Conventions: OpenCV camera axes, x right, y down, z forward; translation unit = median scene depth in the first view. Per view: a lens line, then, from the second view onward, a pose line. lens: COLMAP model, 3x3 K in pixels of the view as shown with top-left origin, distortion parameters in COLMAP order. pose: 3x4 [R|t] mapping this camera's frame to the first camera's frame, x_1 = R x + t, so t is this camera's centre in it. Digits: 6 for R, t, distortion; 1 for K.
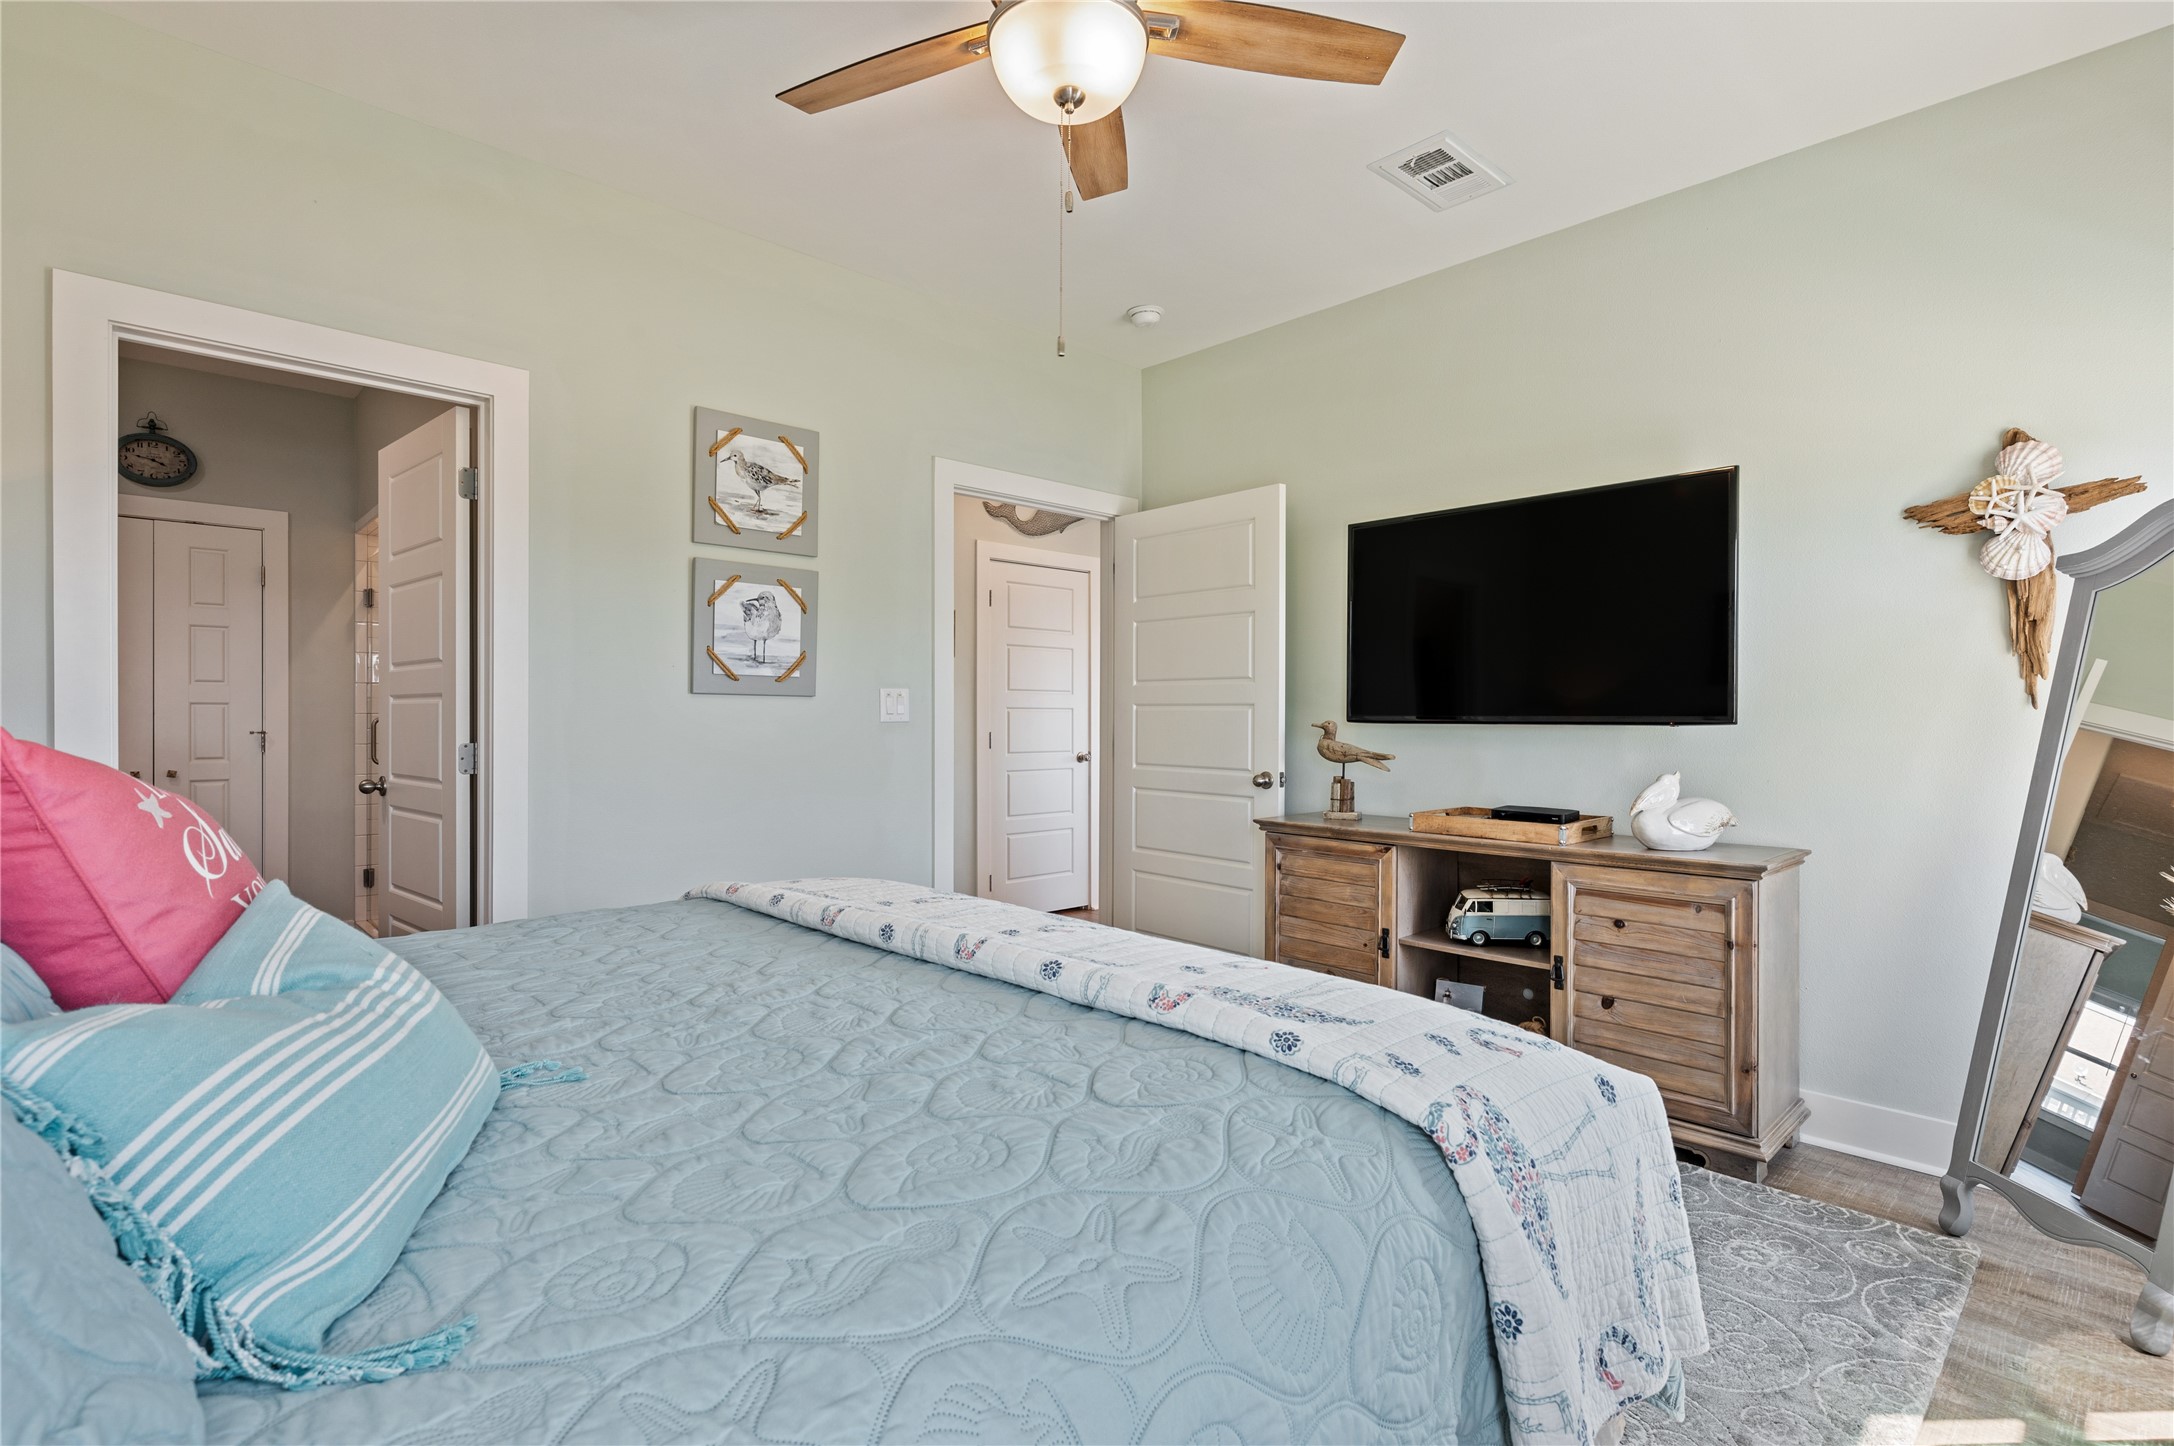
lens RADIAL K [[1036.0, 0, 1081.9], [0, 1036.0, 728.1], [0, 0, 1]] dist [-0.005595, 0.002595]
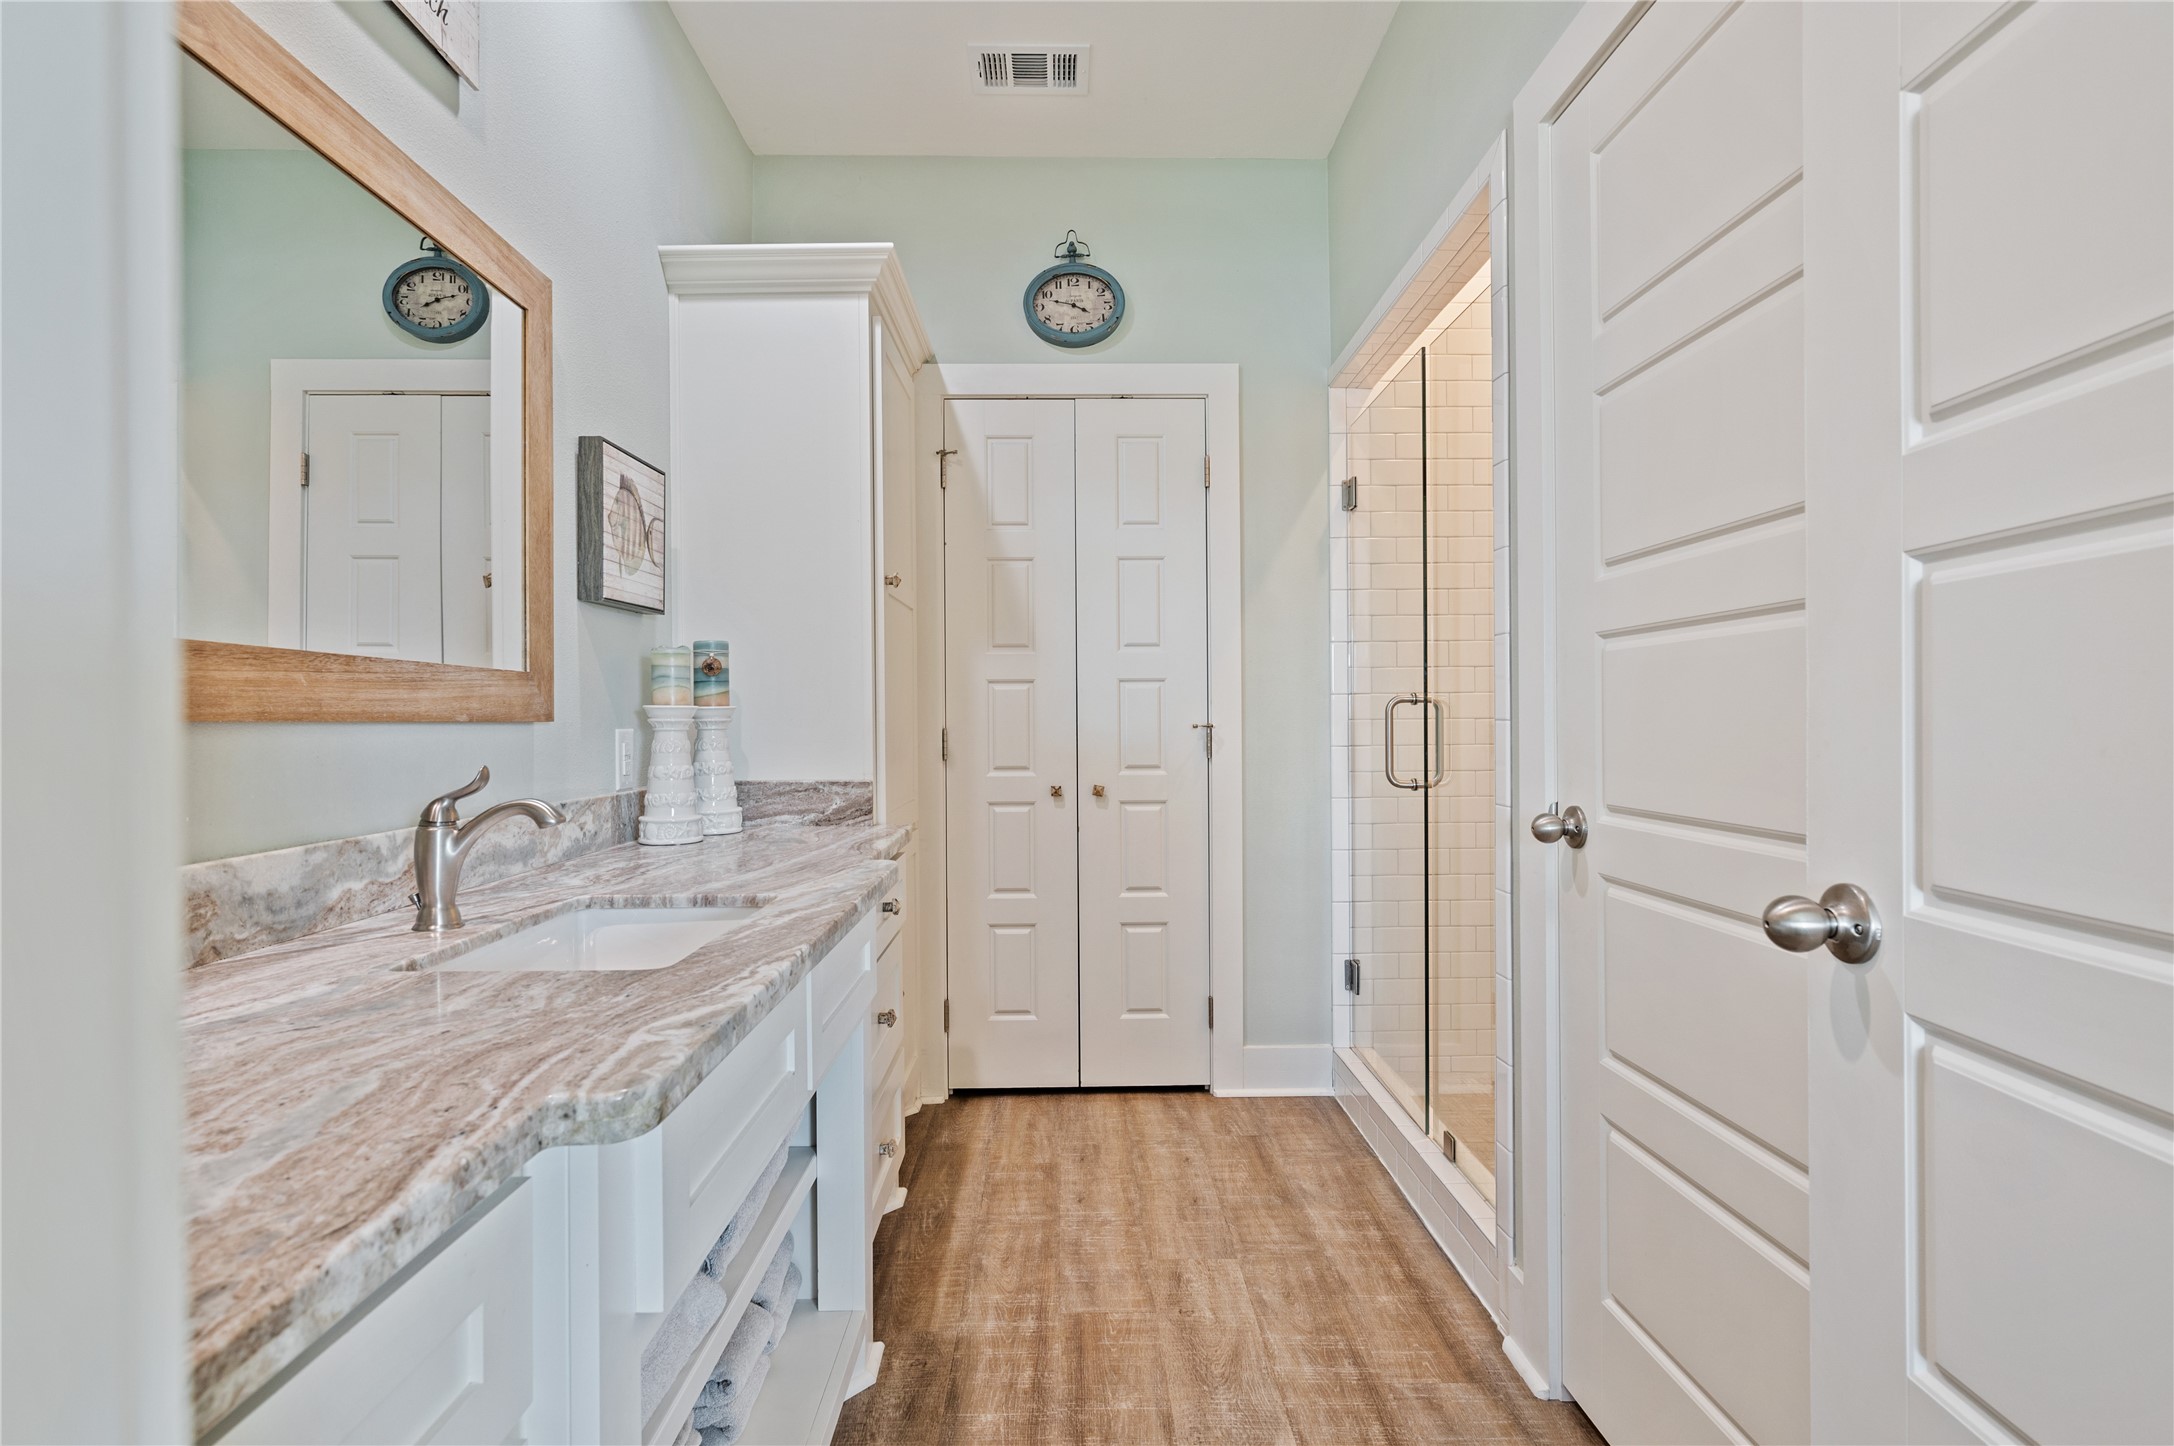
lens RADIAL K [[1036.0, 0, 1070.2], [0, 1036.0, 723.2], [0, 0, 1]] dist [-0.005595, 0.002595]
pose [[0.756605, -0.007701, -0.653827, -0.460834], [0.005691, 0.999970, -0.005193, 0.005564], [0.653848, 0.000208, 0.756626, 0.488978]]
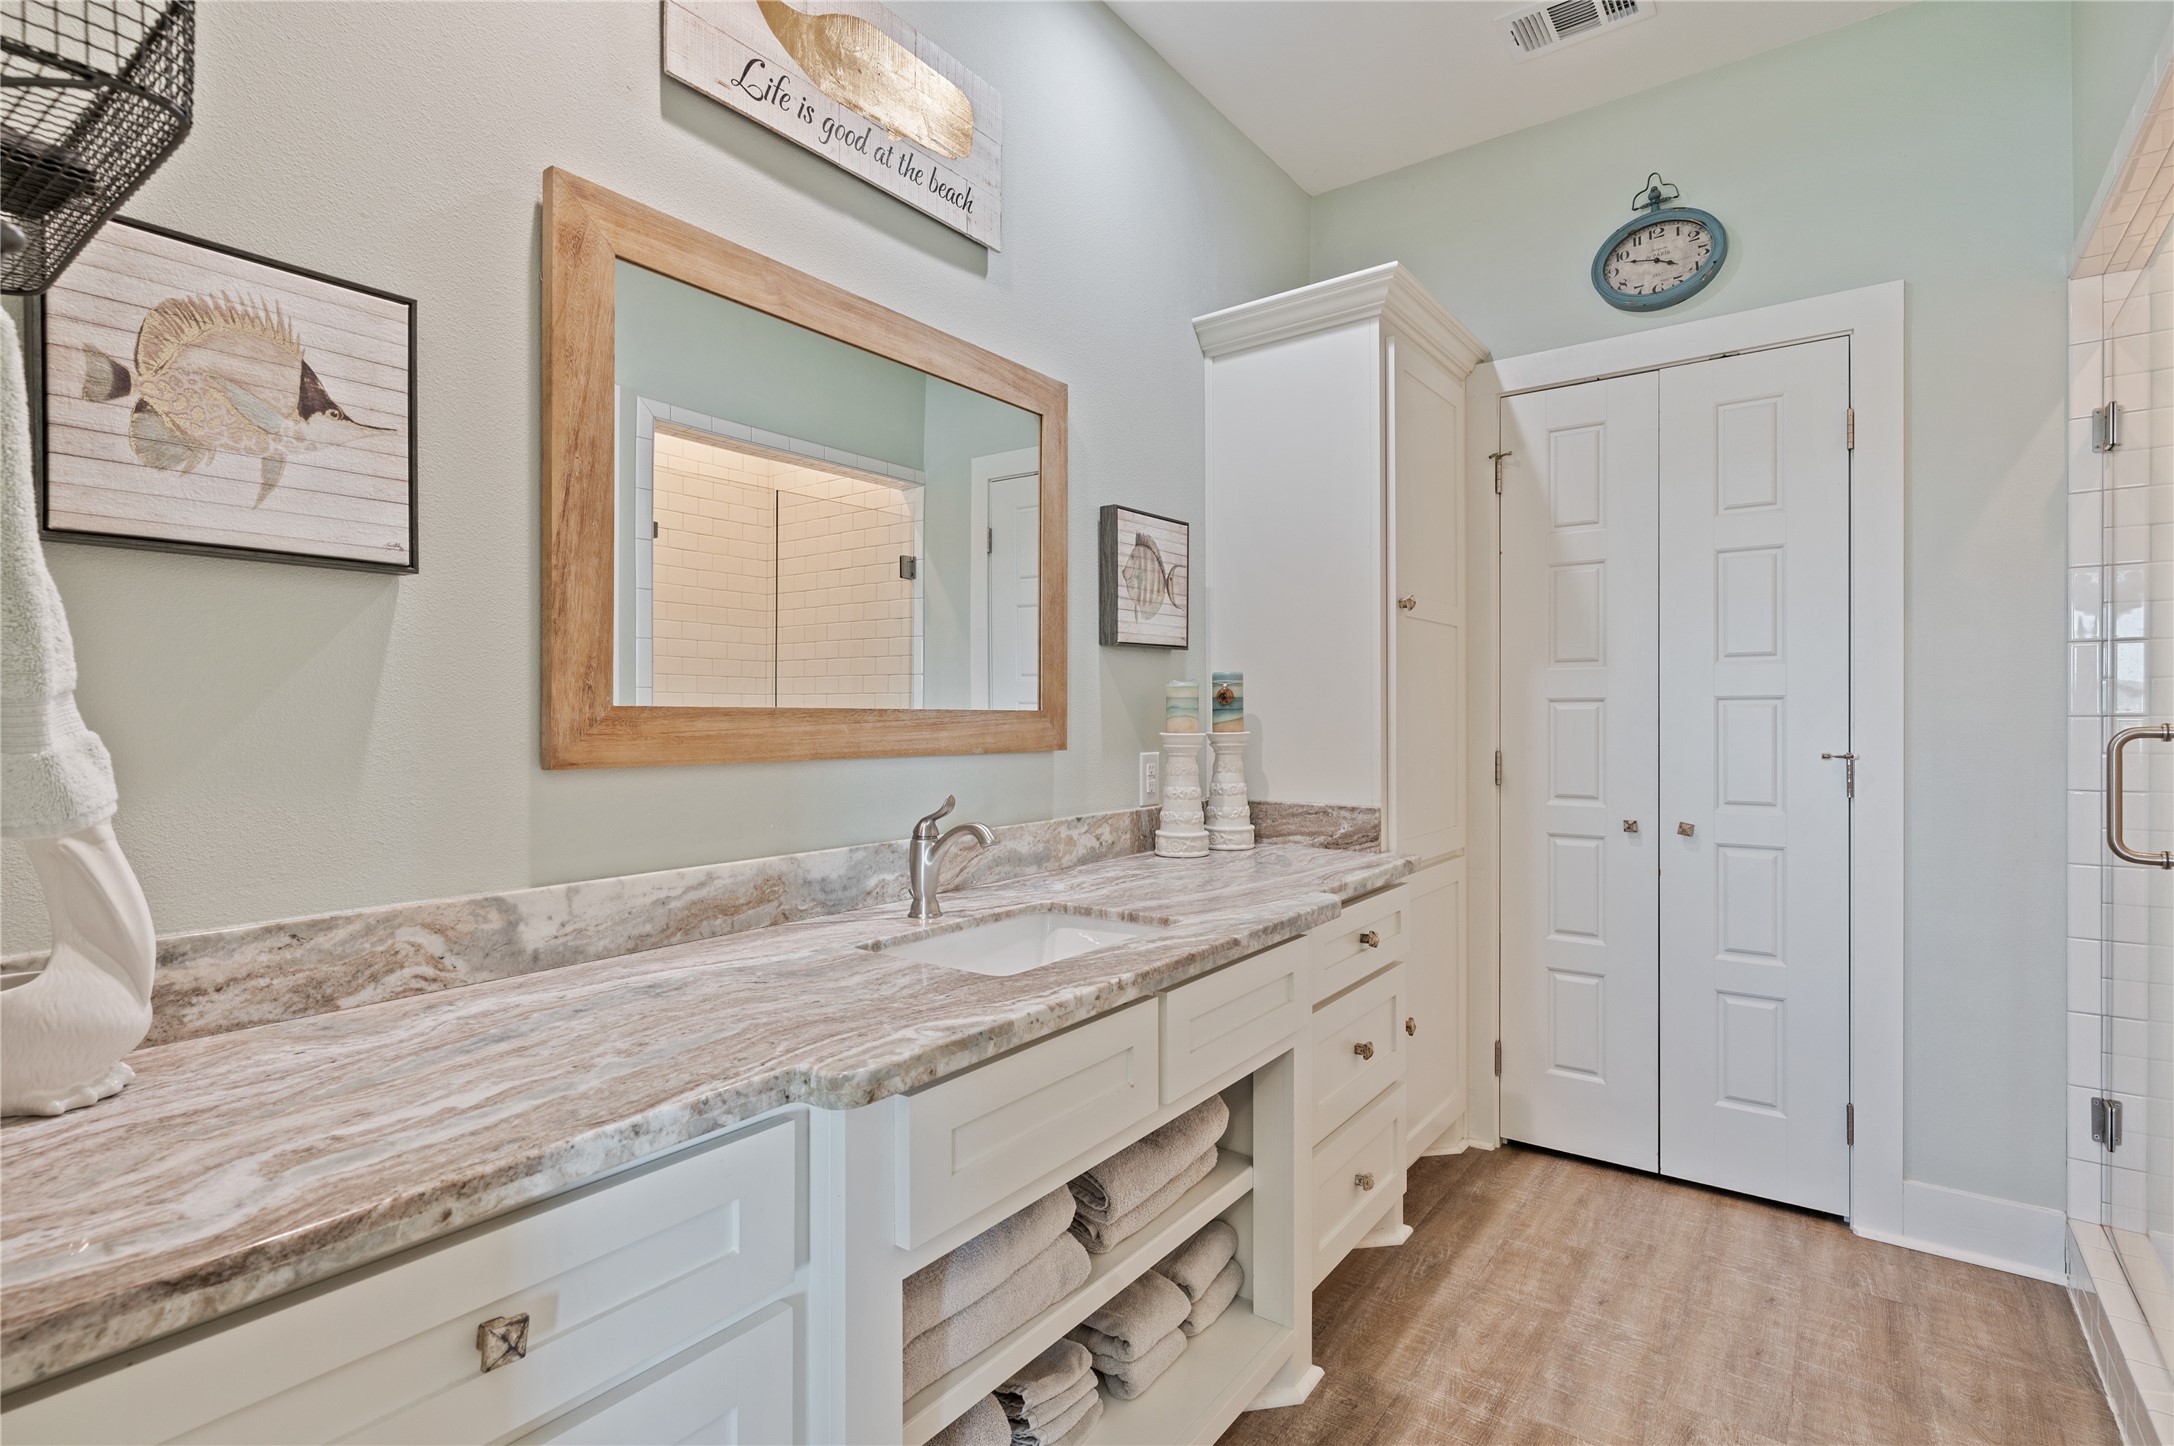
lens RADIAL K [[1036.0, 0, 1084.9], [0, 1036.0, 718.1], [0, 0, 1]] dist [-0.005595, 0.002595]
pose [[0.197069, -0.001911, -0.980388, -0.401035], [-0.003830, 0.999989, -0.002719, -0.010857], [0.980382, 0.004291, 0.197060, 0.569156]]
